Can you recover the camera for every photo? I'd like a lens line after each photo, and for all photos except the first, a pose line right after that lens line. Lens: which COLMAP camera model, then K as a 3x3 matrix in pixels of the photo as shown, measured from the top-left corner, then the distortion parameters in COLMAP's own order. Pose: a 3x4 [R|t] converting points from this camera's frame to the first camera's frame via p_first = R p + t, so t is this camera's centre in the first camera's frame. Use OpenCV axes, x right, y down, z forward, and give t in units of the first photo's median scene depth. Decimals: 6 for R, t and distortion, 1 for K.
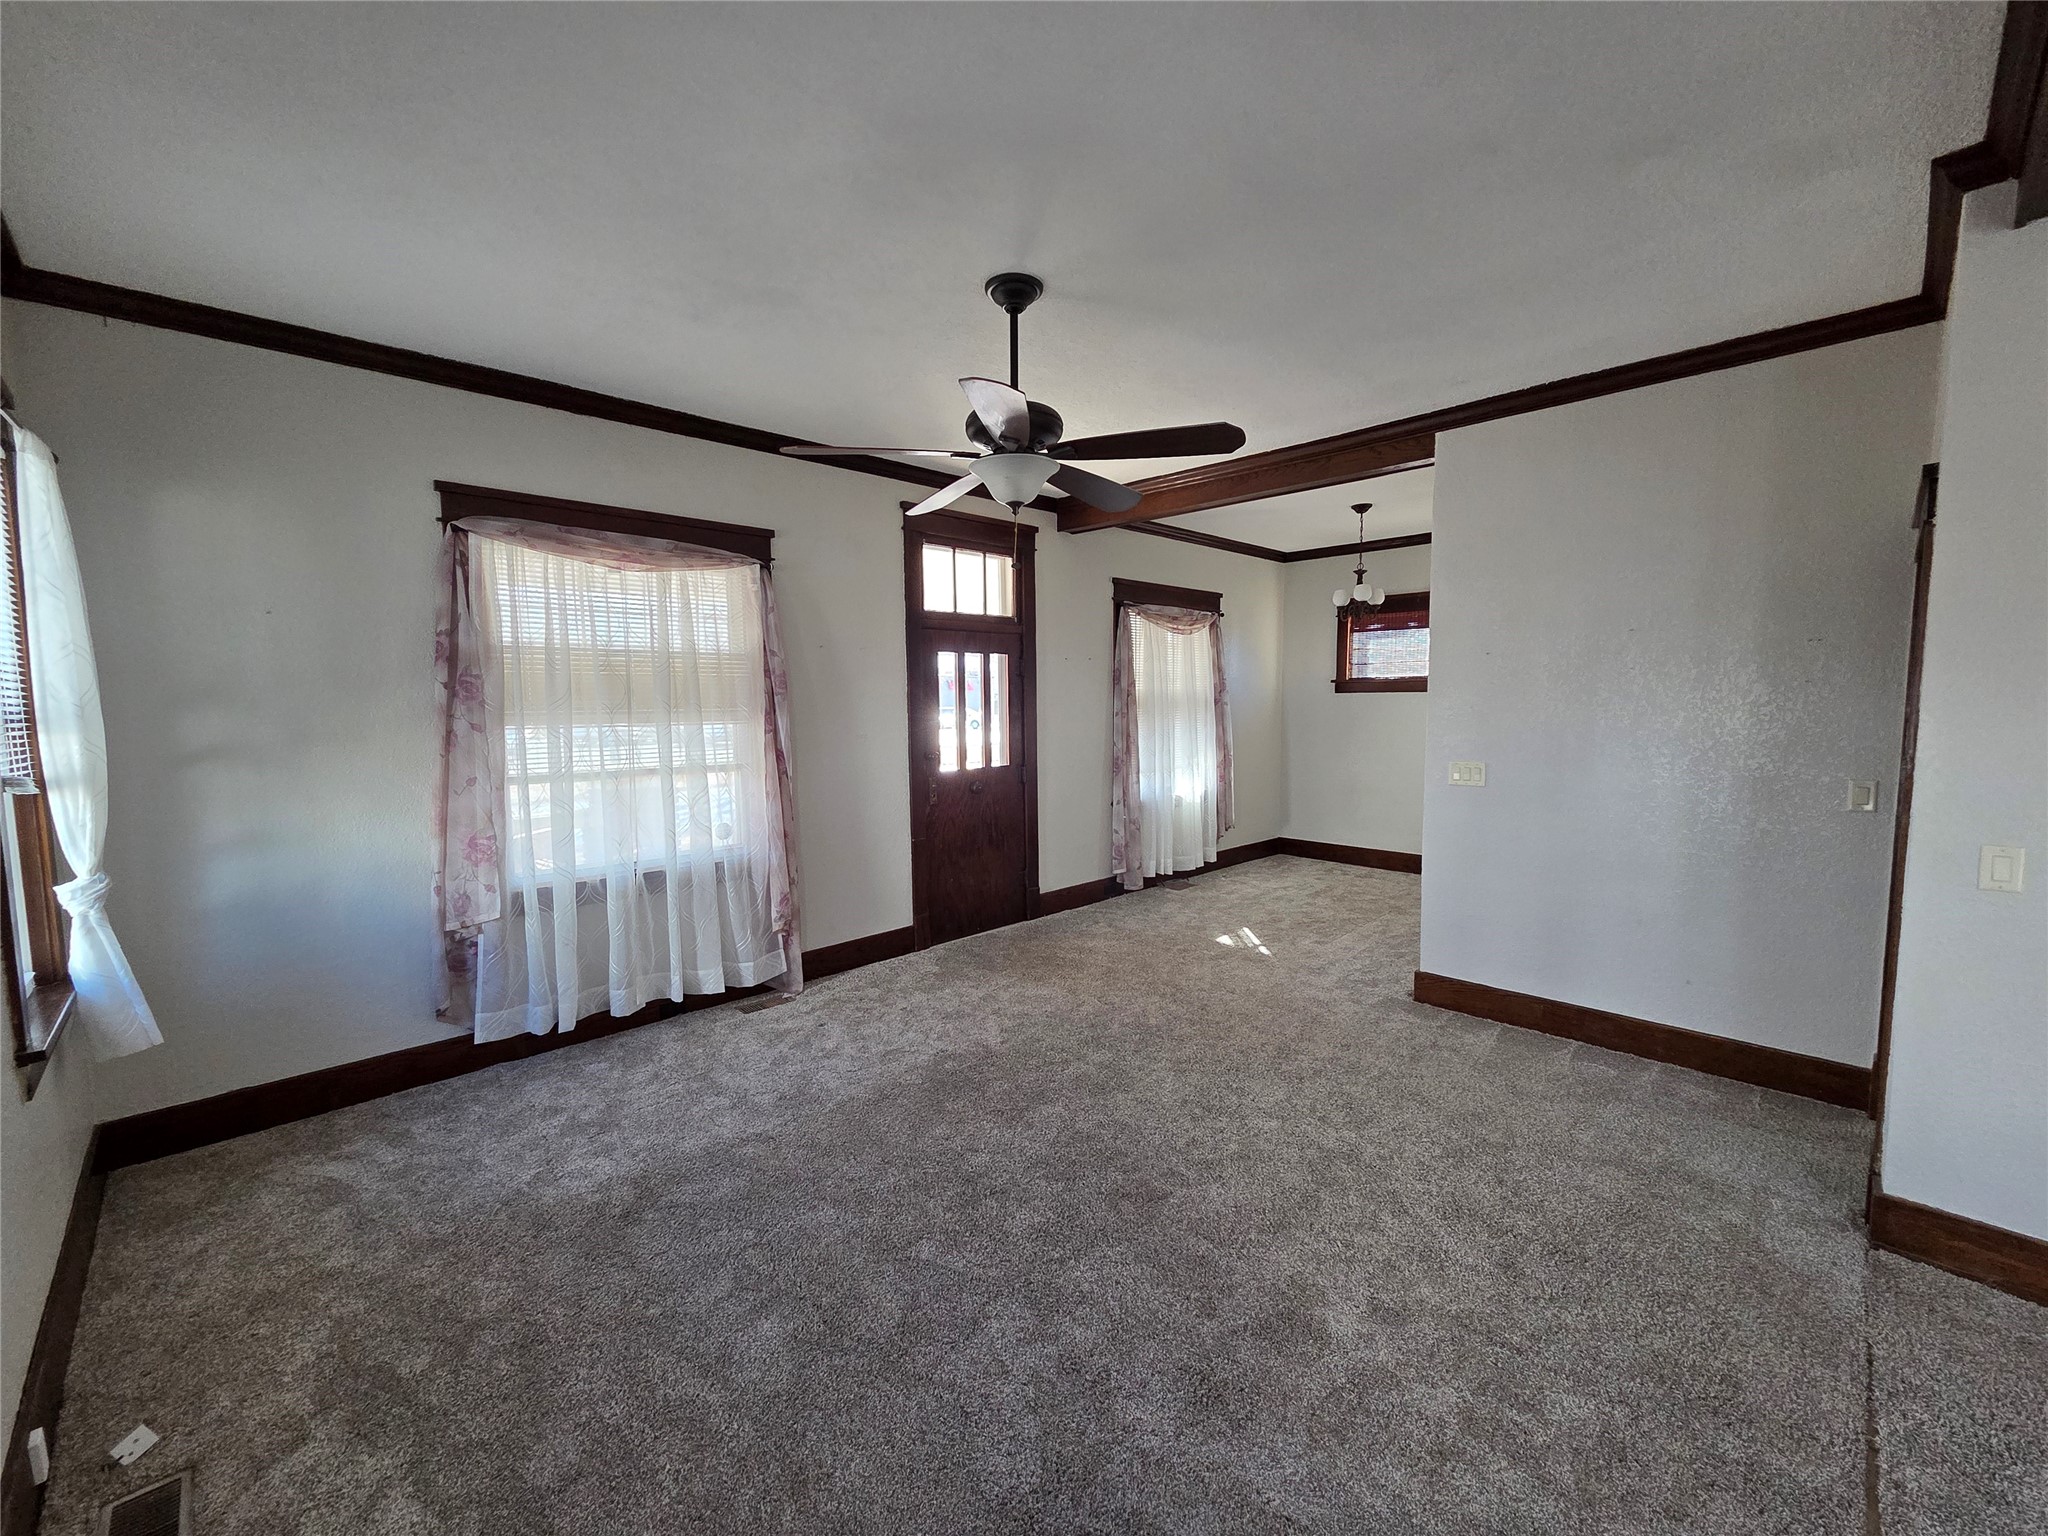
lens RADIAL K [[836.9, 0, 1040.0], [0, 836.9, 760.5], [0, 0, 1]] dist [0.008089, 0.000422]
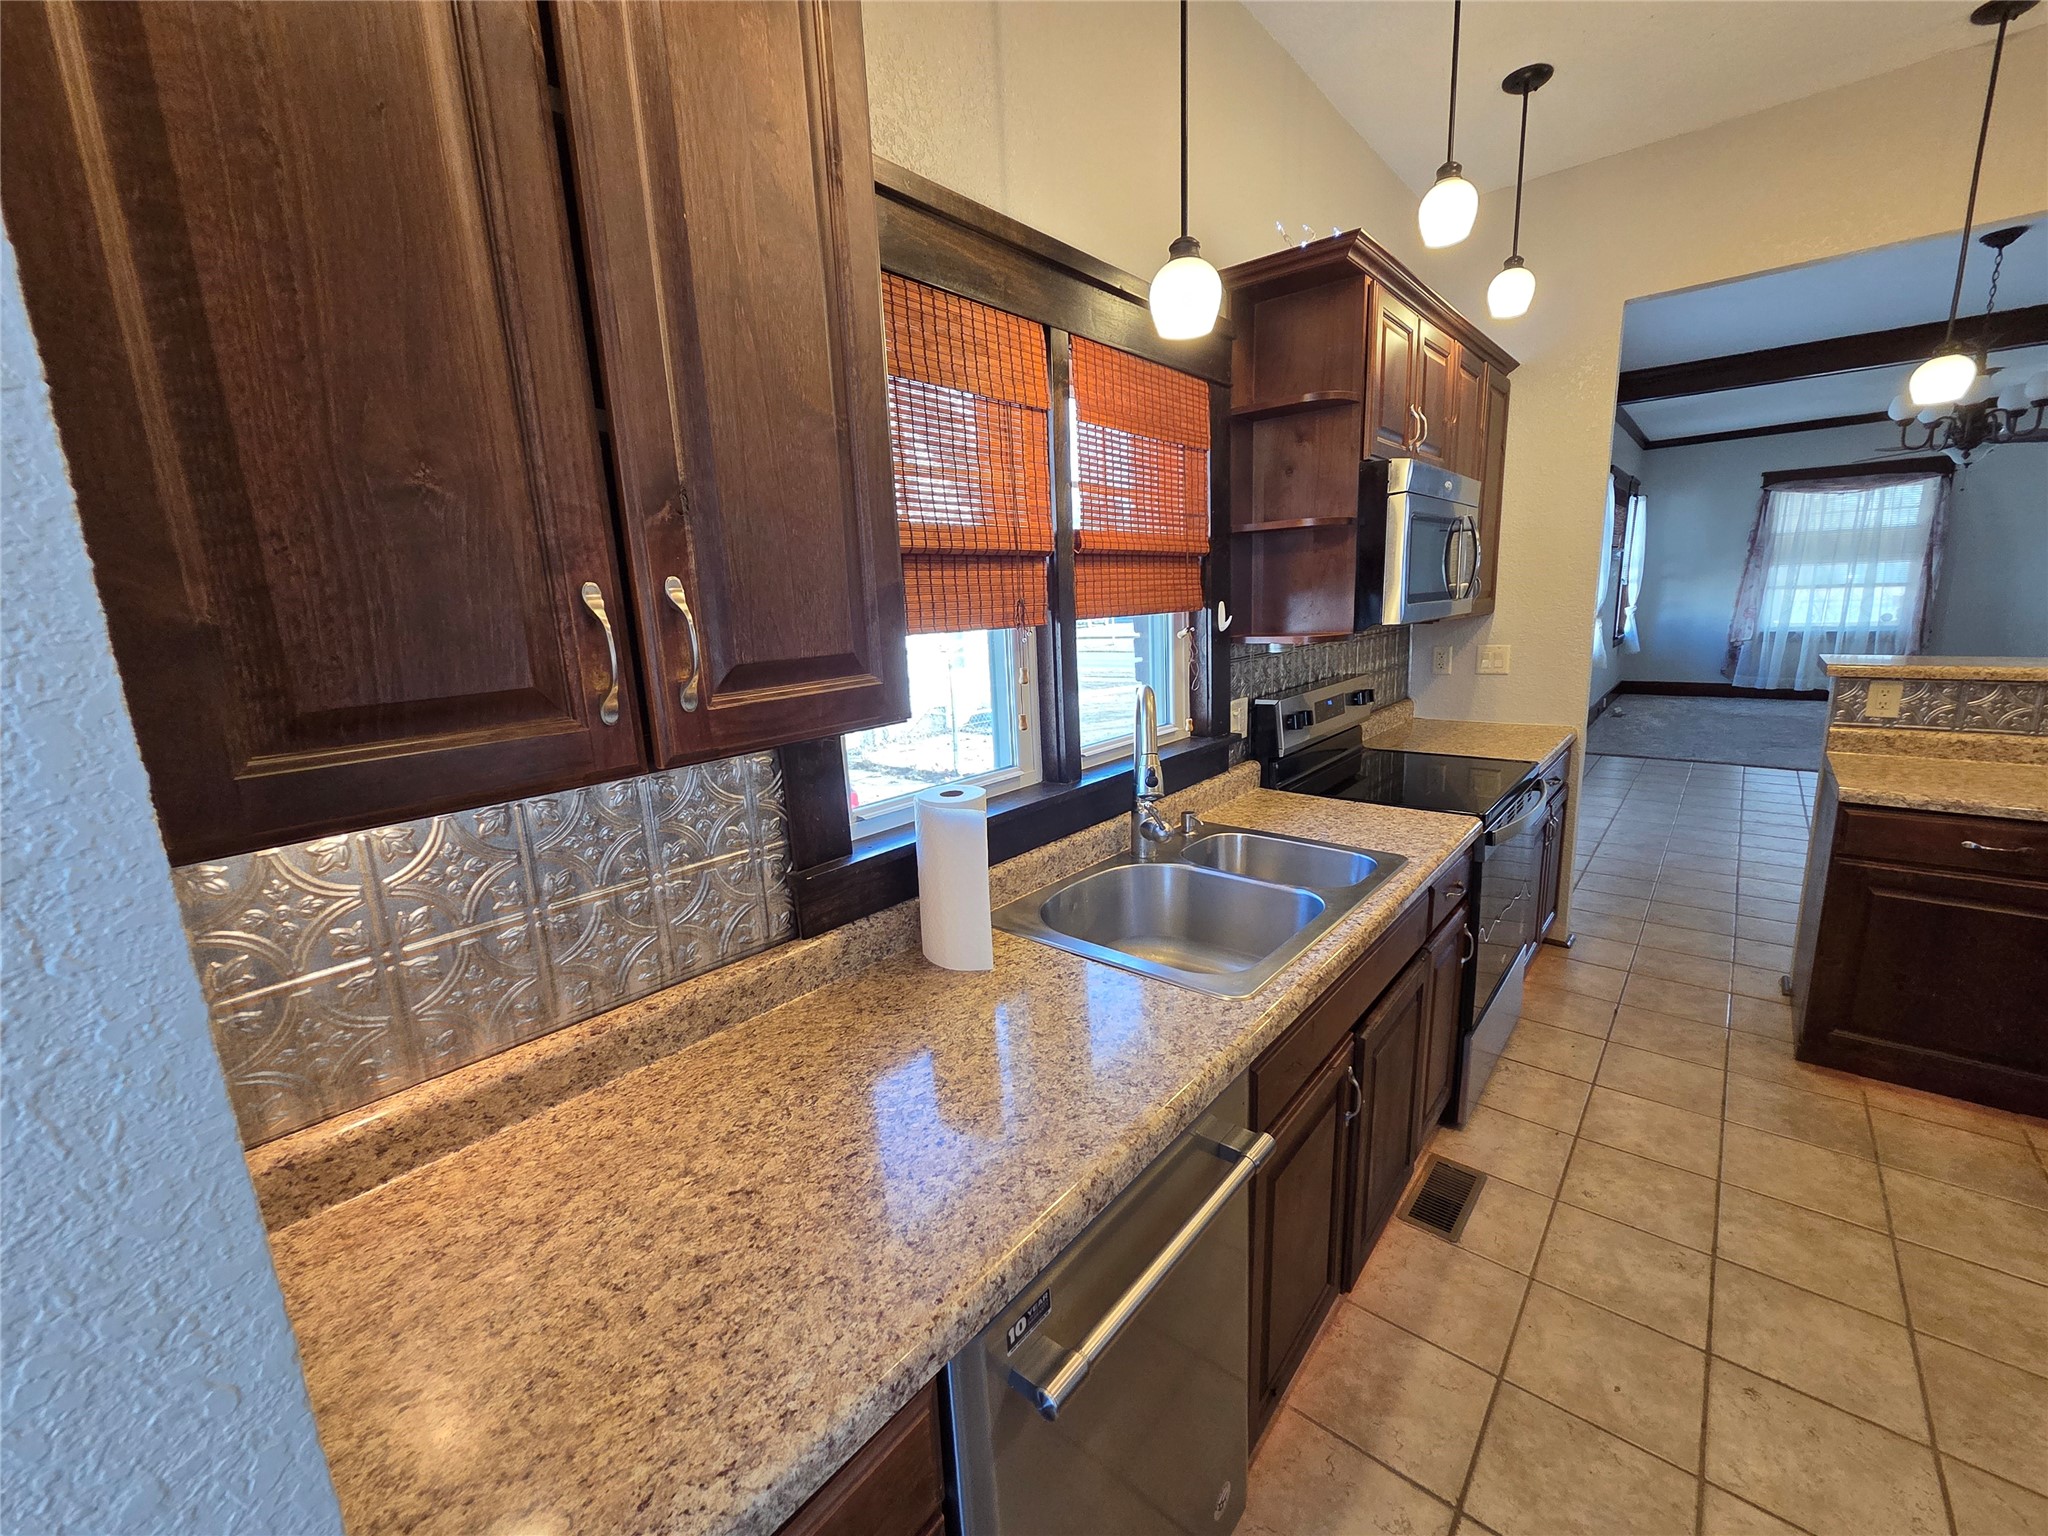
lens RADIAL K [[836.9, 0, 1039.9], [0, 836.9, 776.2], [0, 0, 1]] dist [0.008089, 0.000422]
pose [[0.097997, 0.201596, -0.974554, 1.789175], [-0.051383, 0.978986, 0.197346, 0.195700], [0.993859, 0.030736, 0.106296, -1.480790]]
